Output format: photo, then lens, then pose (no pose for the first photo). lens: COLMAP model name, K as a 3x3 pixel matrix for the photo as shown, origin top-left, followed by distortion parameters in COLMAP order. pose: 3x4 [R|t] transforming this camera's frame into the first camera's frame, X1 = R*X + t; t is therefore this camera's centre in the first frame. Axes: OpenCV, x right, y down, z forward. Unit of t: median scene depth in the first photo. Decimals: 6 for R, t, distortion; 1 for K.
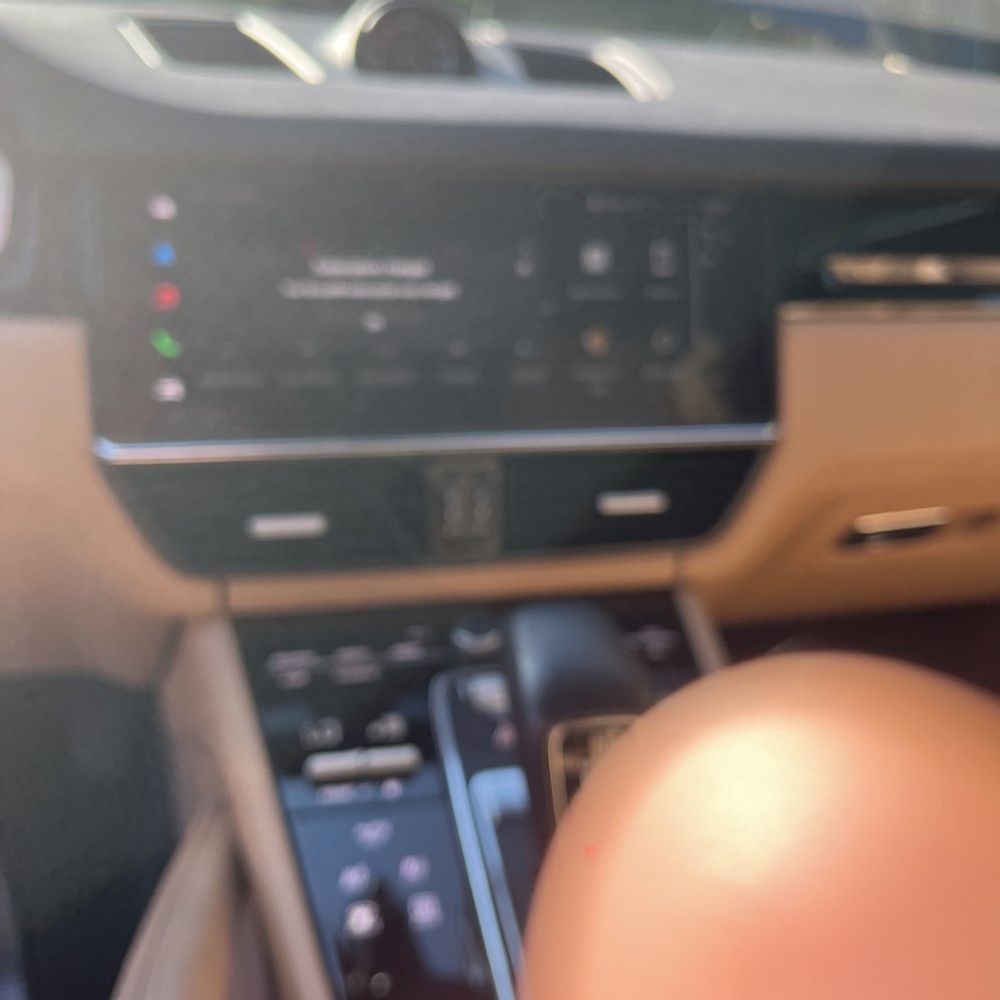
lens RADIAL K [[1072.0, 0, 497.3], [0, 1072.0, 502.7], [0, 0, 1]] dist [-0.009761, 0.000000]
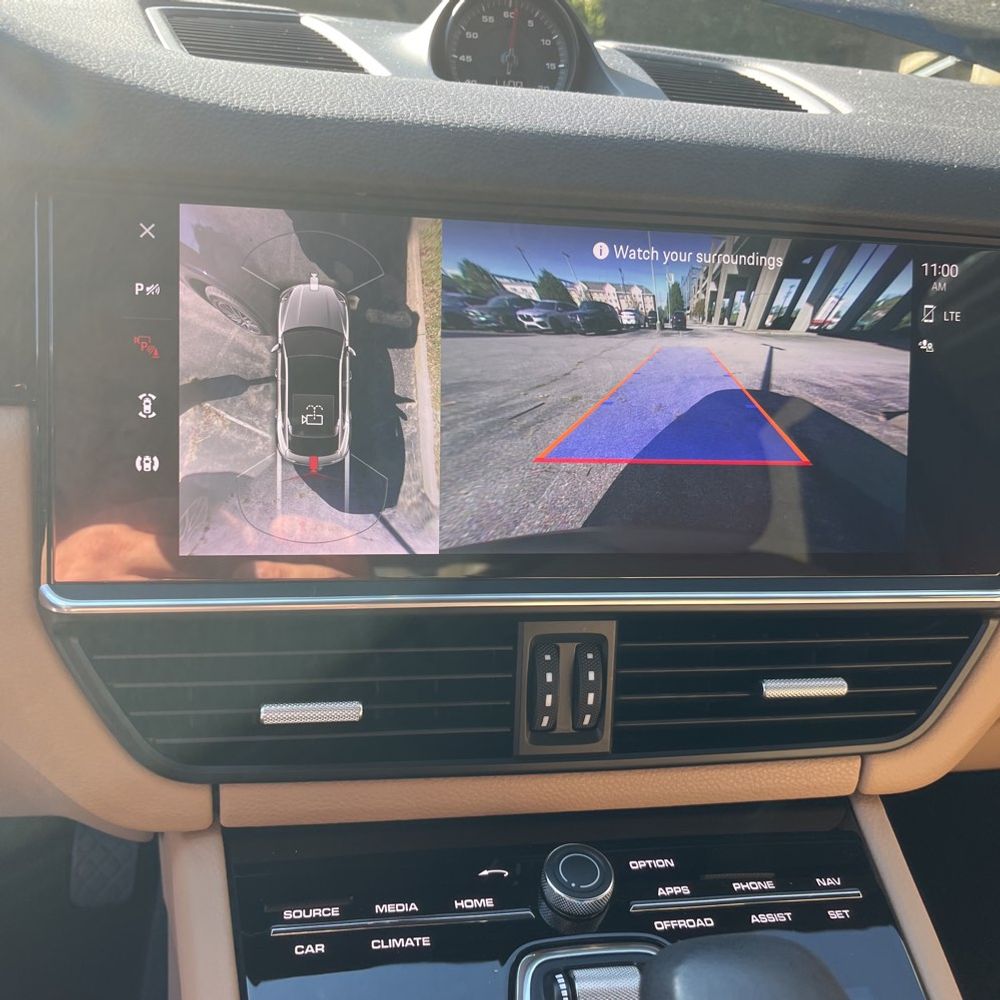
lens RADIAL K [[1072.0, 0, 501.3], [0, 1072.0, 496.8], [0, 0, 1]] dist [-0.009761, 0.000000]
pose [[0.997054, 0.046450, -0.061037, -0.034865], [-0.048739, 0.998142, -0.036563, -0.091833], [0.059225, 0.039431, 0.997466, 0.290665]]
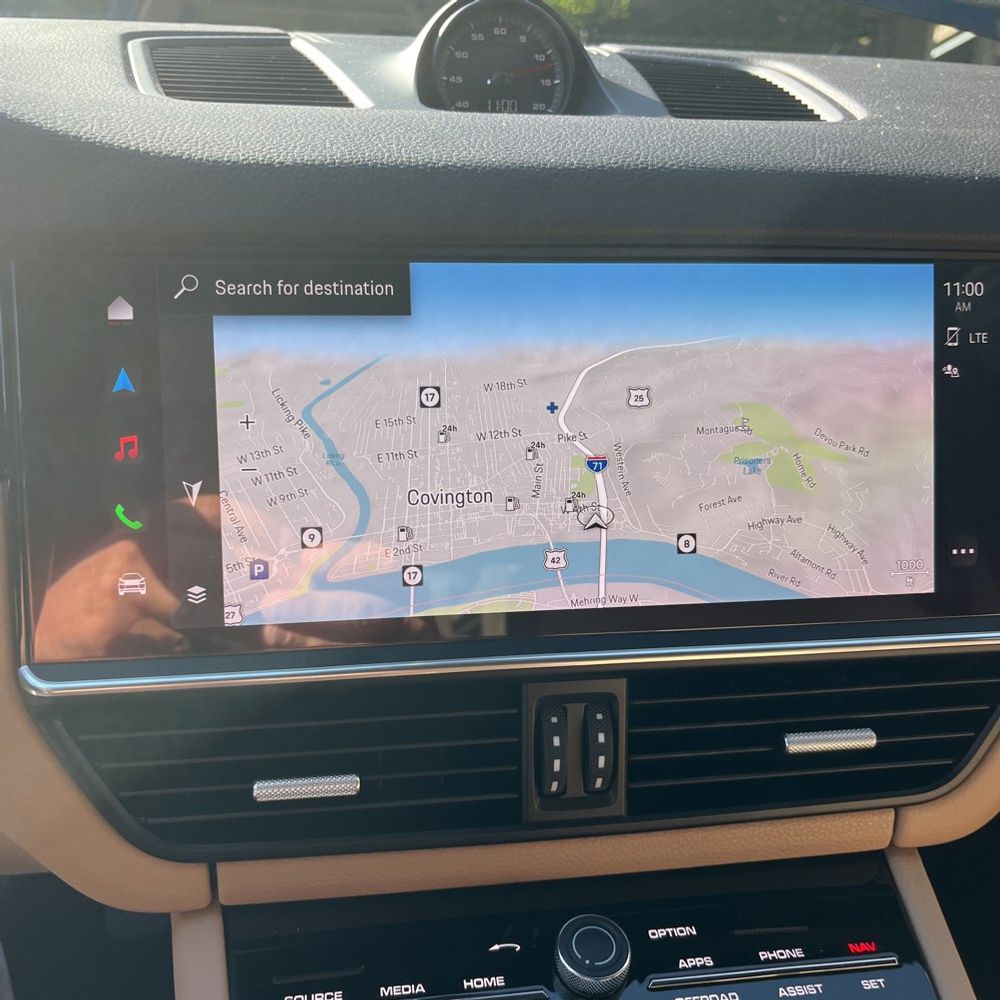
lens RADIAL K [[1072.0, 0, 501.1], [0, 1072.0, 499.6], [0, 0, 1]] dist [-0.009761, 0.000000]
pose [[0.994775, 0.011931, -0.101388, -0.010447], [-0.014209, 0.999662, -0.021774, -0.134107], [0.101094, 0.023101, 0.994609, 0.326884]]
